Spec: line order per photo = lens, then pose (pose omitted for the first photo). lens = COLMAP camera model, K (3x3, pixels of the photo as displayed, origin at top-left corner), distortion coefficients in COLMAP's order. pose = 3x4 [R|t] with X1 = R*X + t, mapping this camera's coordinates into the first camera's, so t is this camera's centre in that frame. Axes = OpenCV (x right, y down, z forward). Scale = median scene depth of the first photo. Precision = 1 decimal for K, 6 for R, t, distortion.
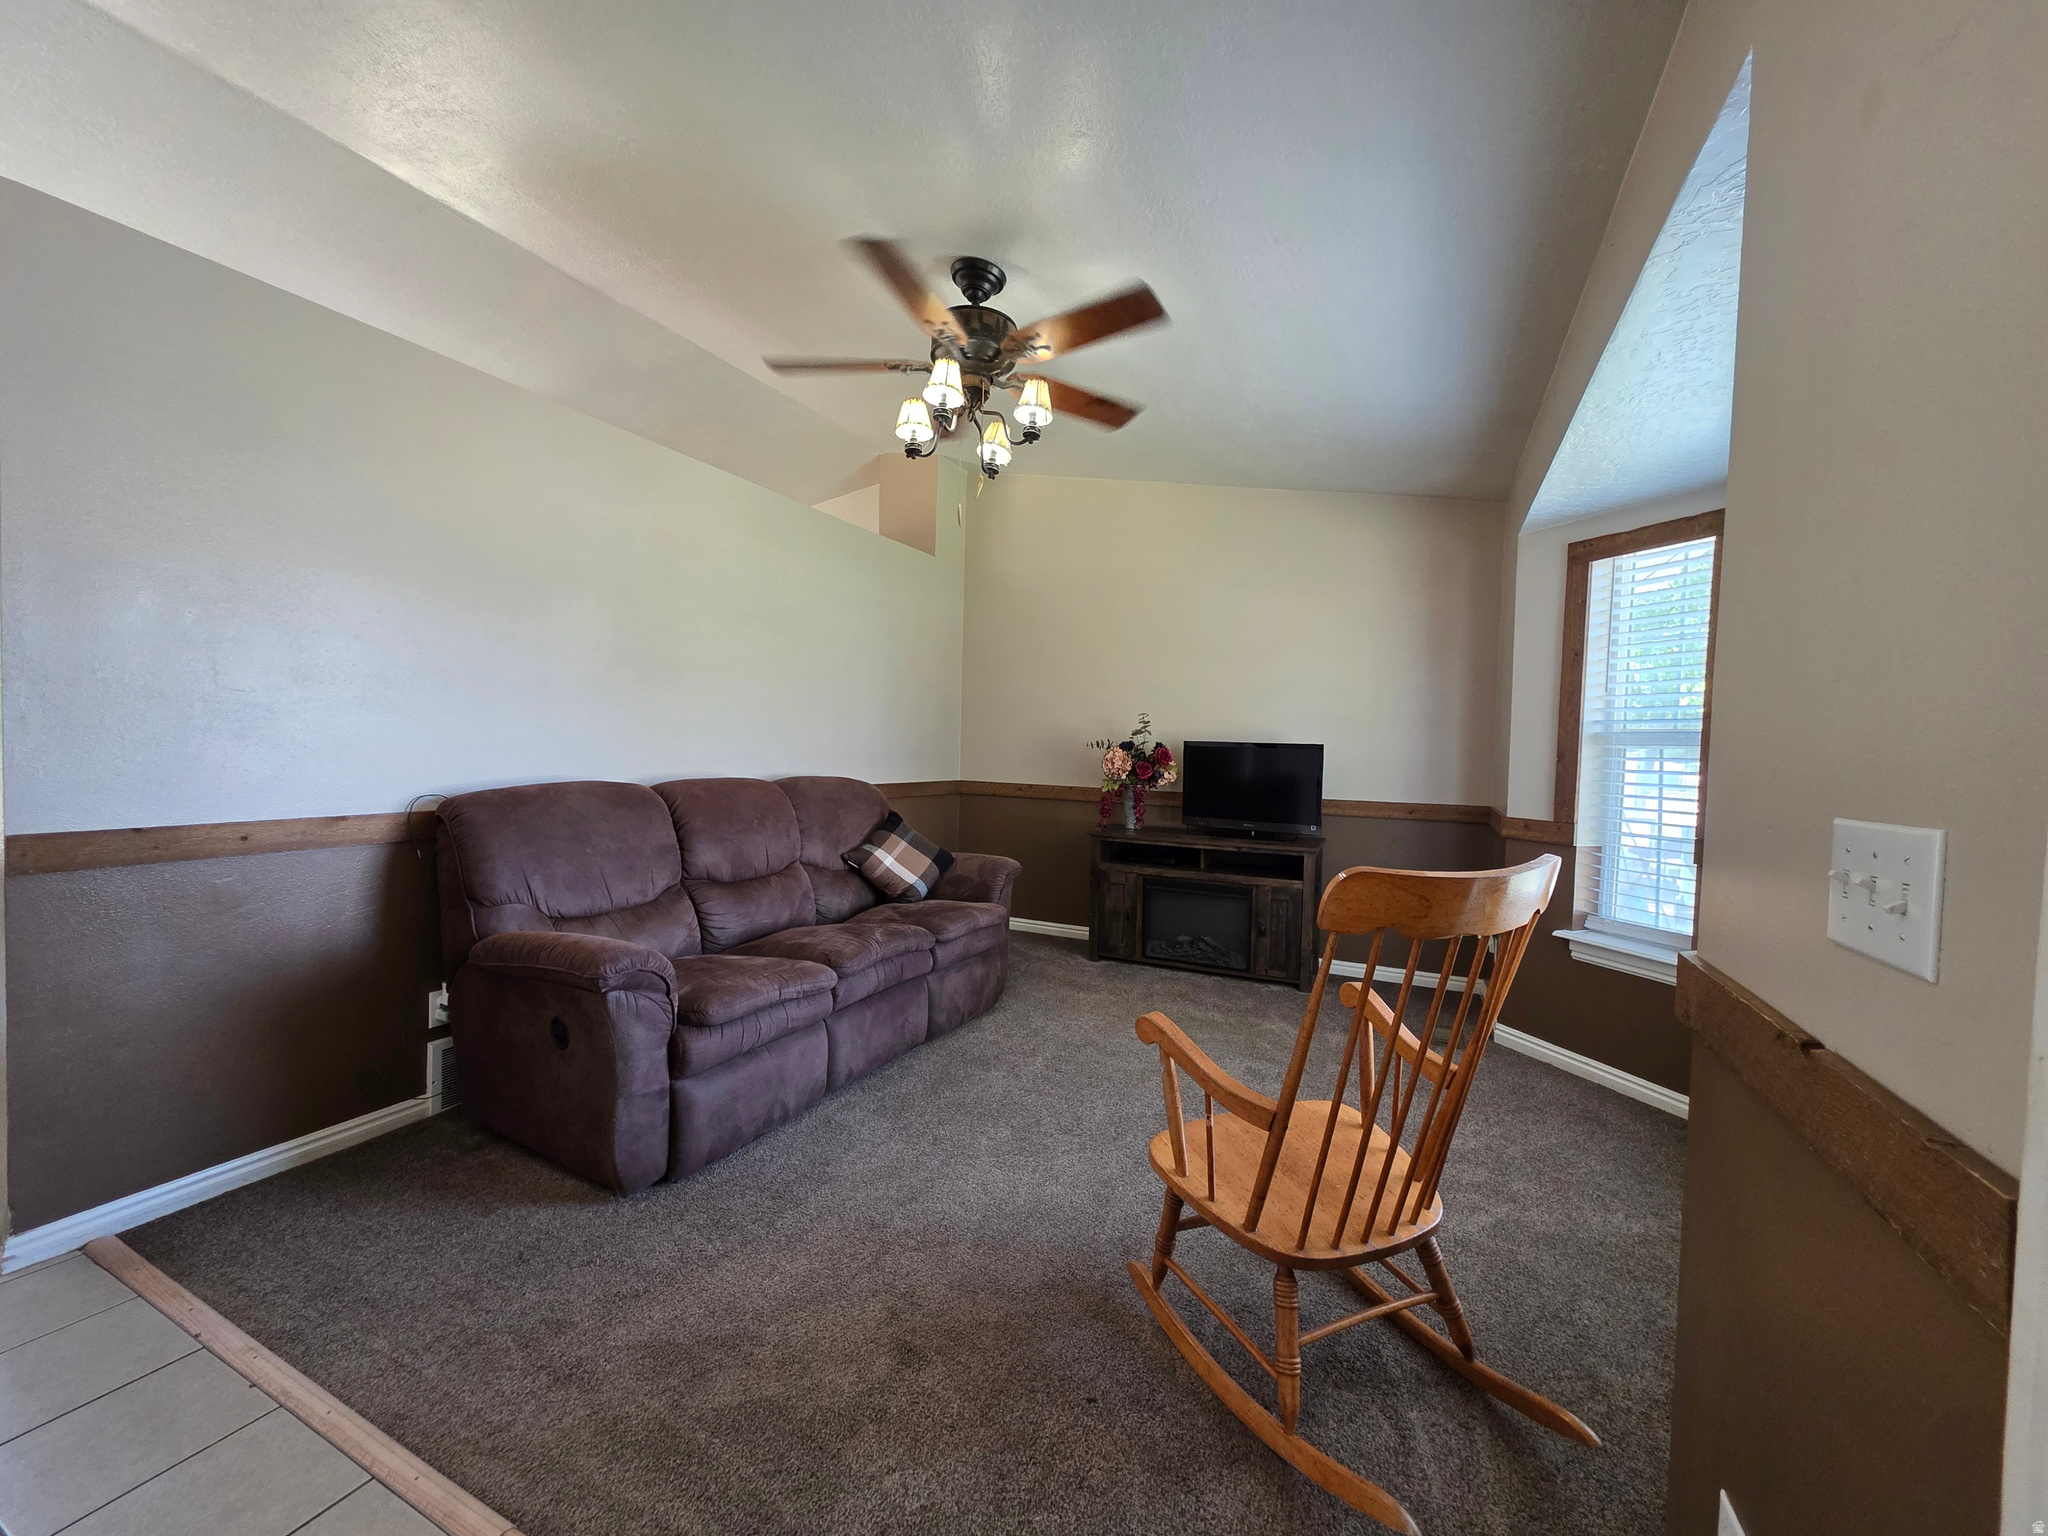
lens RADIAL K [[817.5, 0, 1024.0], [0, 817.5, 778.8], [0, 0, 1]] dist [0.000730, 0.000015]
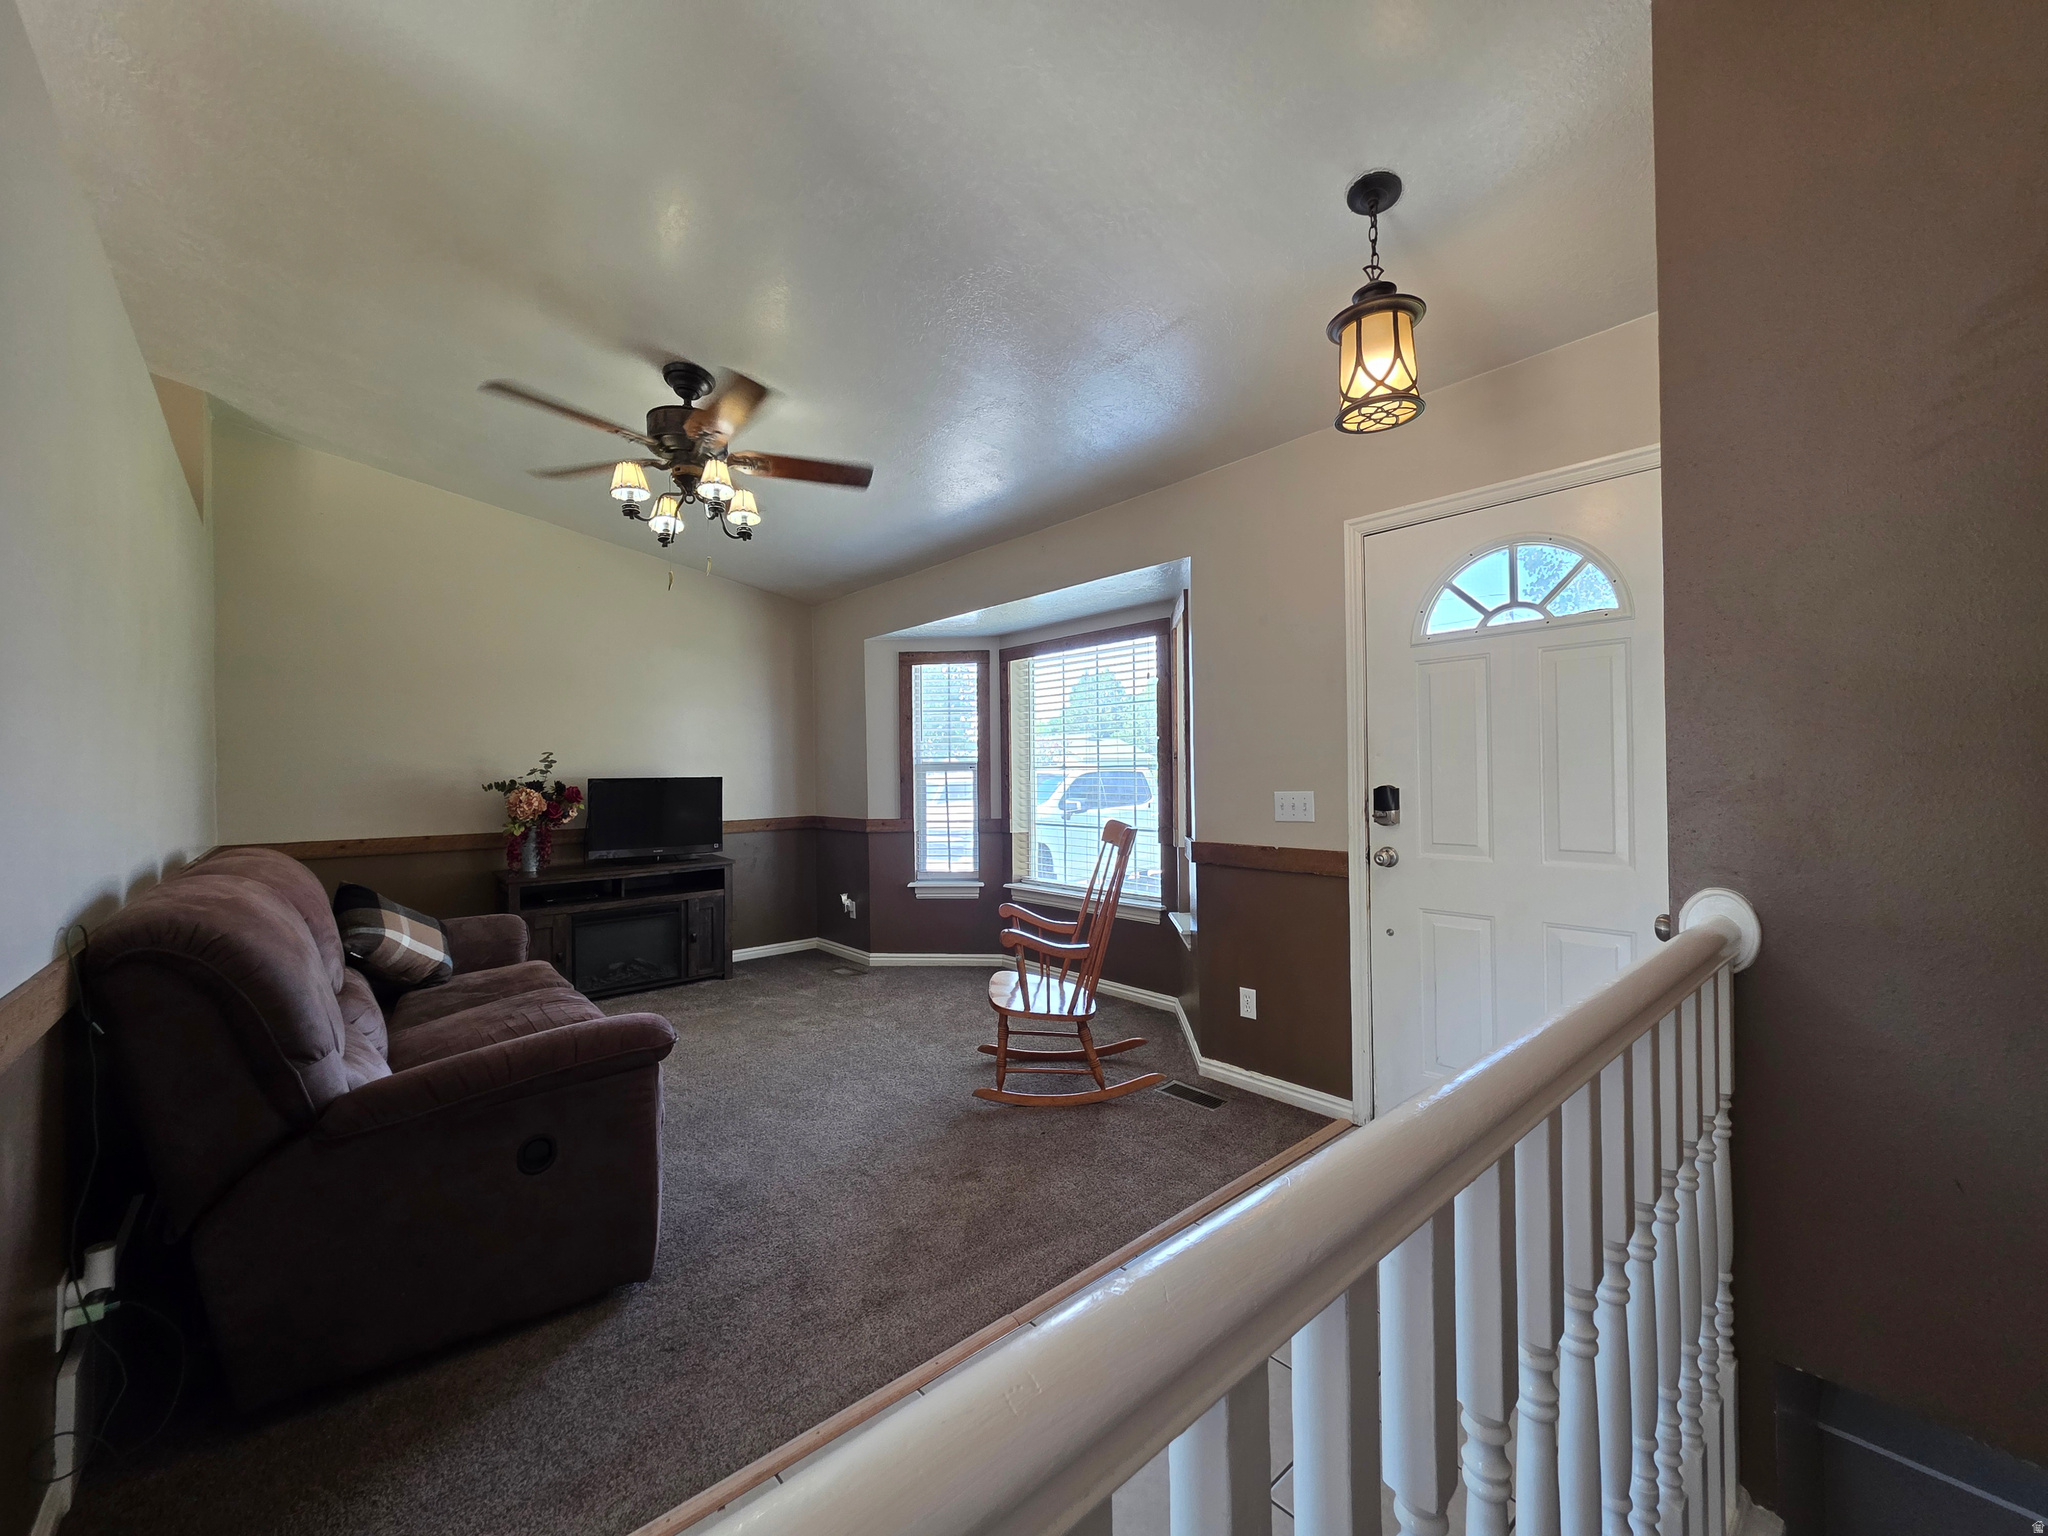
lens RADIAL K [[825.0, 0, 1024.0], [0, 825.0, 768.0], [0, 0, 1]] dist [0.000814, 0.000121]
pose [[0.382887, -0.028633, 0.923351, -0.612591], [0.064419, 0.997914, 0.004233, -0.031239], [-0.921547, 0.057860, 0.383933, 0.098482]]
